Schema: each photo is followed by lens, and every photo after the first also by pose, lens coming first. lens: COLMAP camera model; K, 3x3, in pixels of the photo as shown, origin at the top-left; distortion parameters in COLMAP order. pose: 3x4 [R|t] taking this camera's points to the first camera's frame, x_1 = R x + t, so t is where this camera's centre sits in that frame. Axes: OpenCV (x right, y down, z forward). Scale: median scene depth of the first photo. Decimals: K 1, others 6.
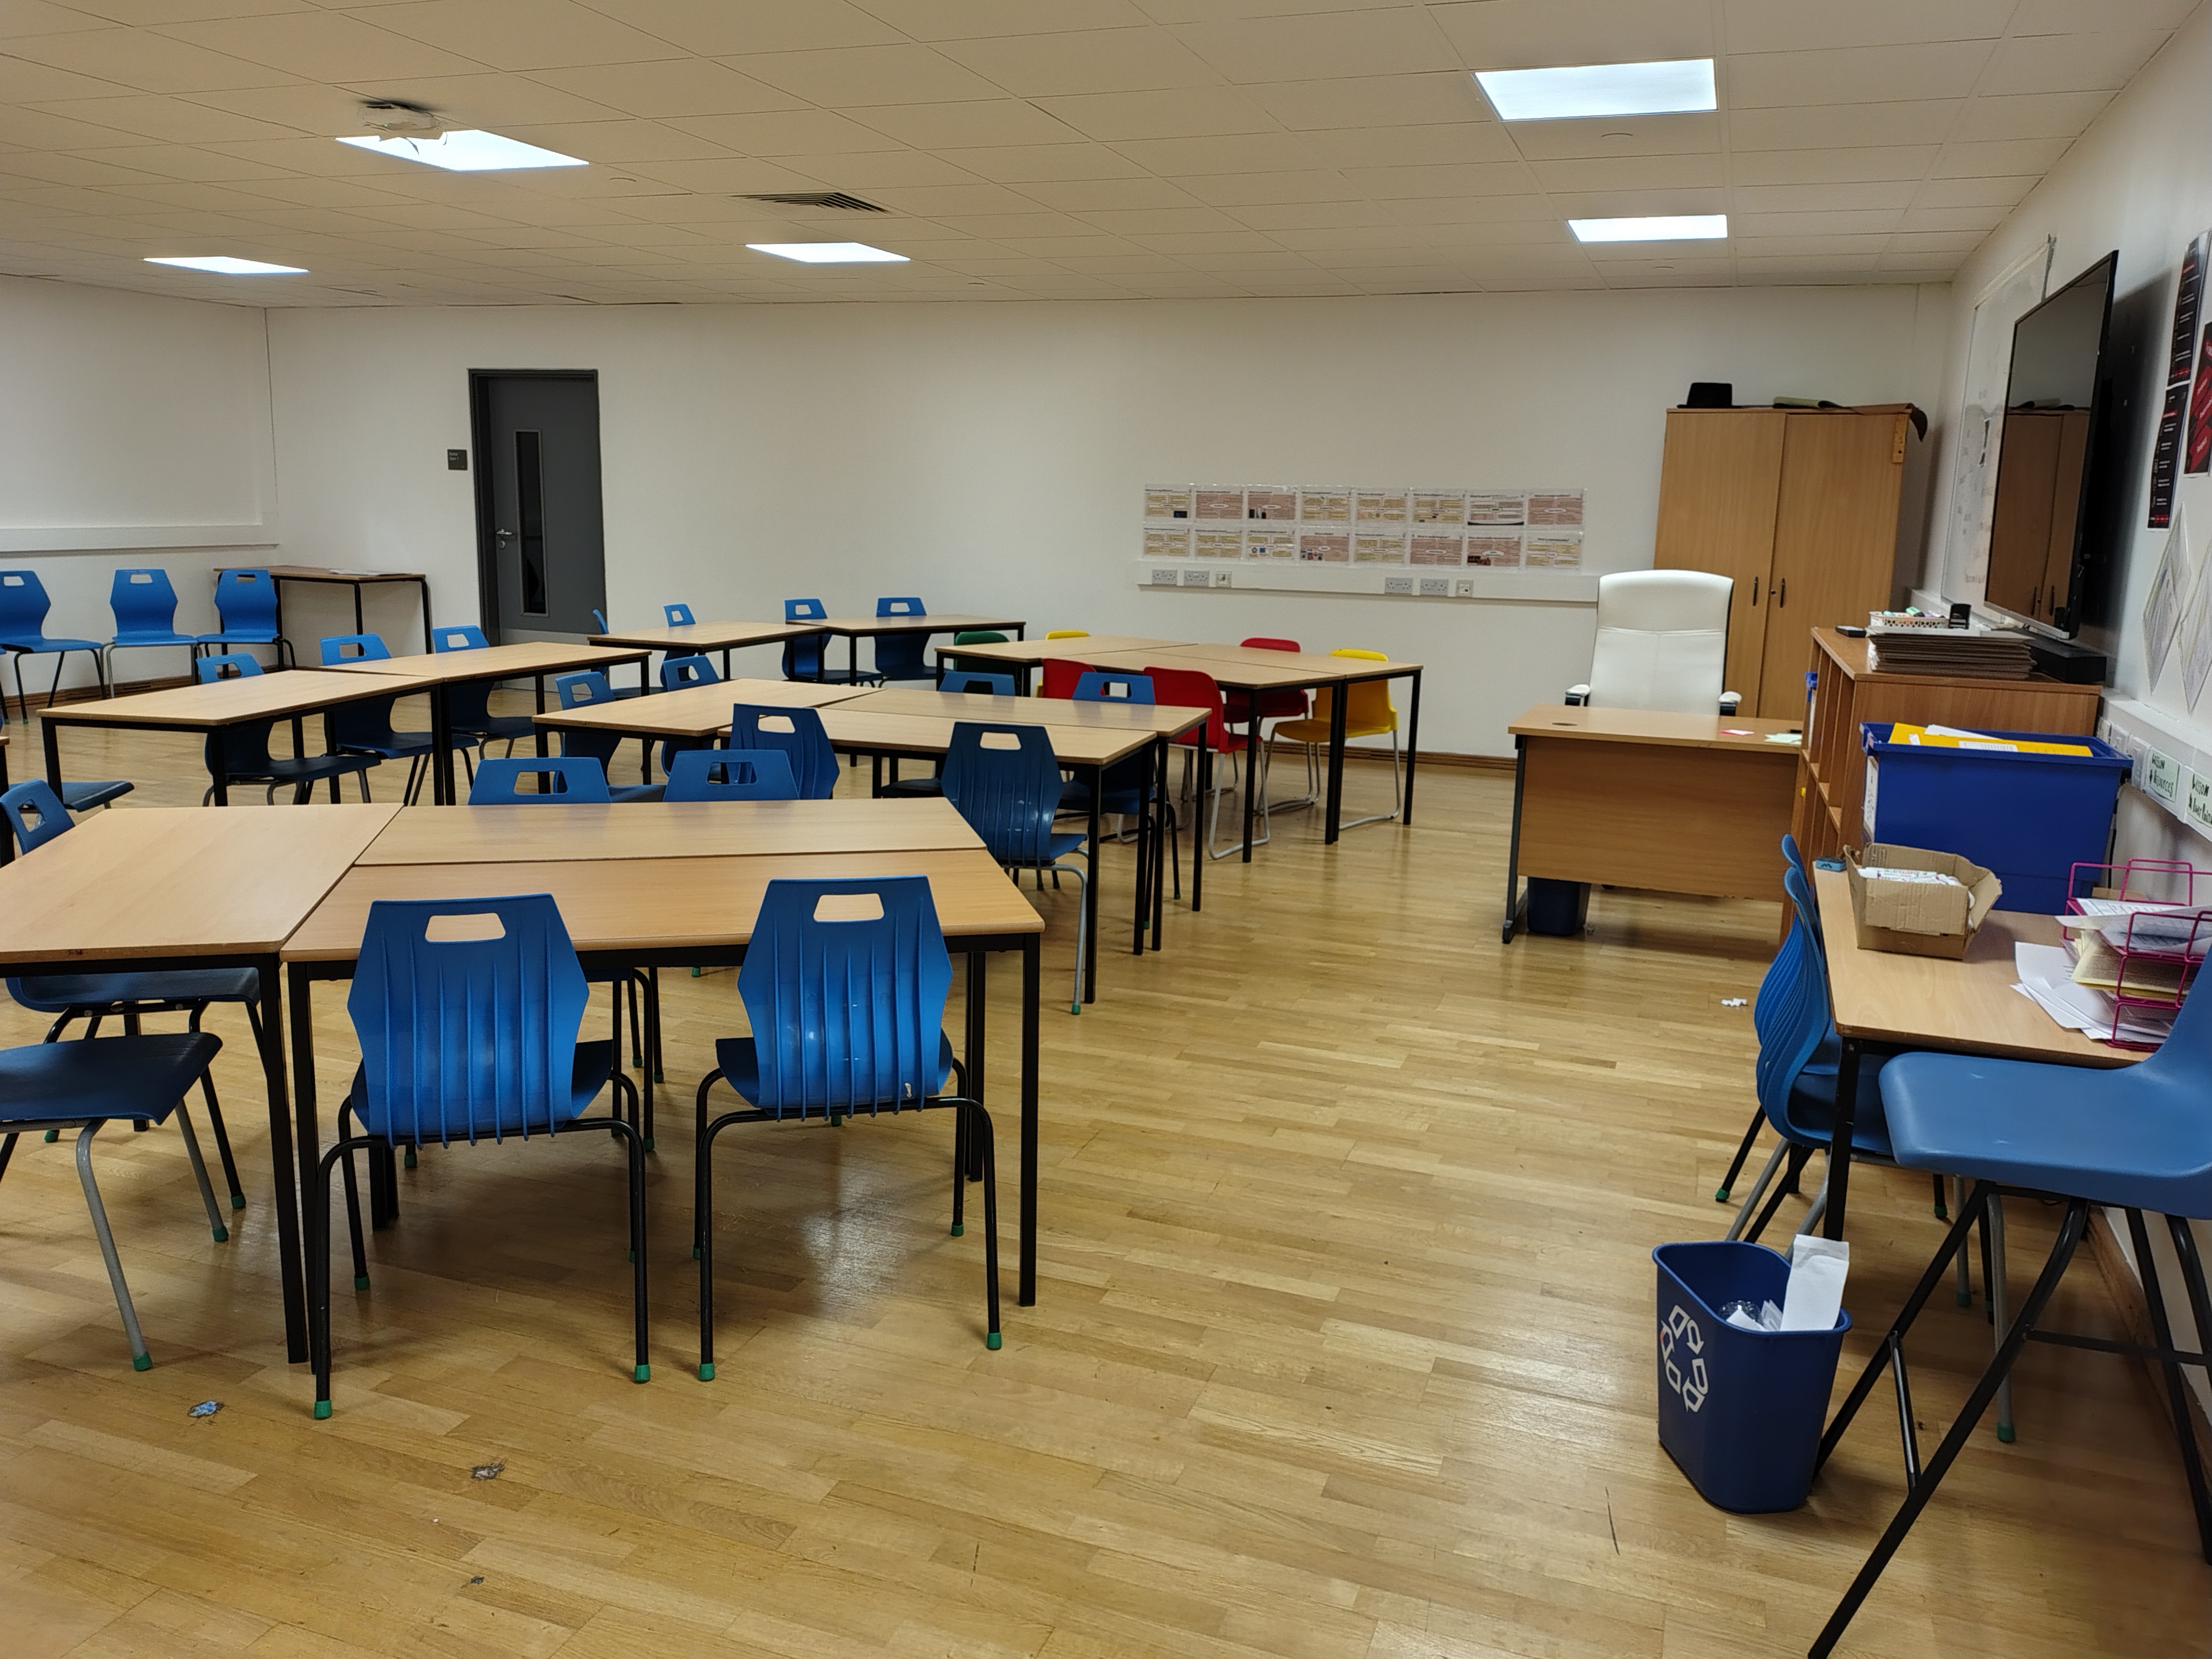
lens RADIAL K [[1681.6, 0, 1096.6], [0, 1681.6, 815.9], [0, 0, 1]] dist [0.073018, -0.102061]
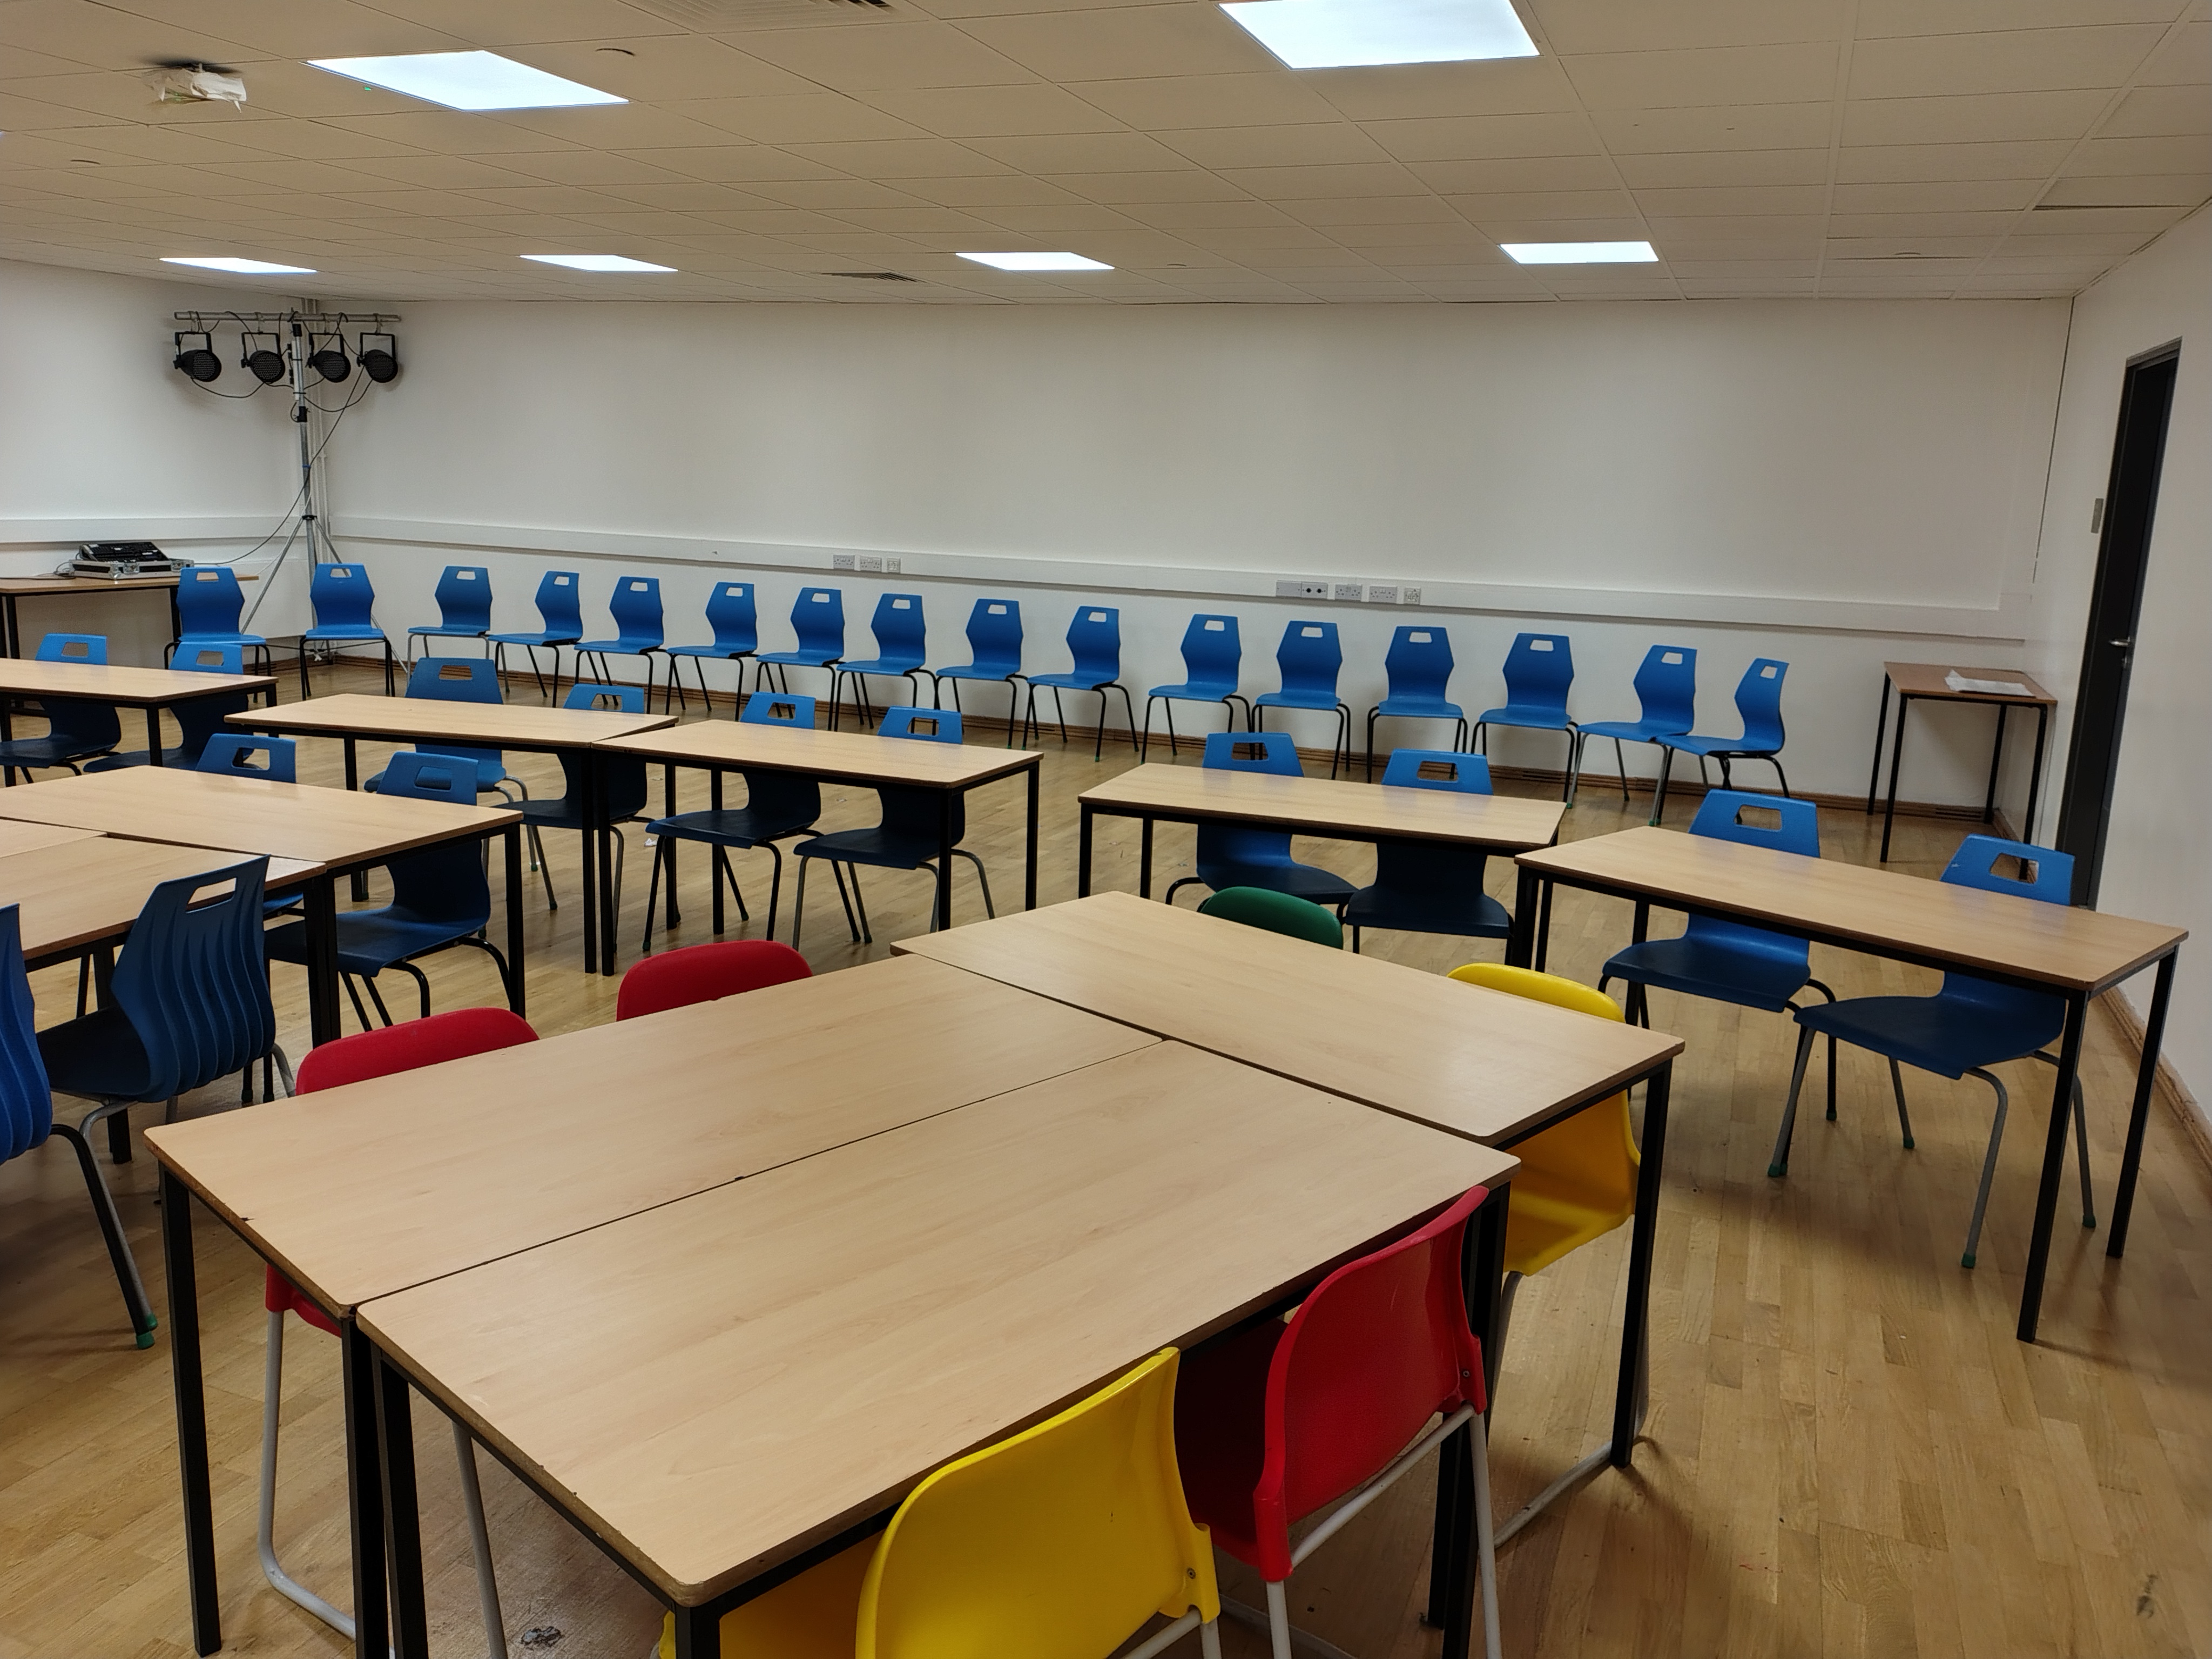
lens RADIAL K [[1681.6, 0, 1114.7], [0, 1681.6, 822.0], [0, 0, 1]] dist [0.073018, -0.102061]
pose [[0.002906, 0.170154, -0.985413, 0.704926], [-0.229473, 0.959235, 0.164957, -0.377424], [0.973311, 0.225646, 0.041834, 2.014524]]
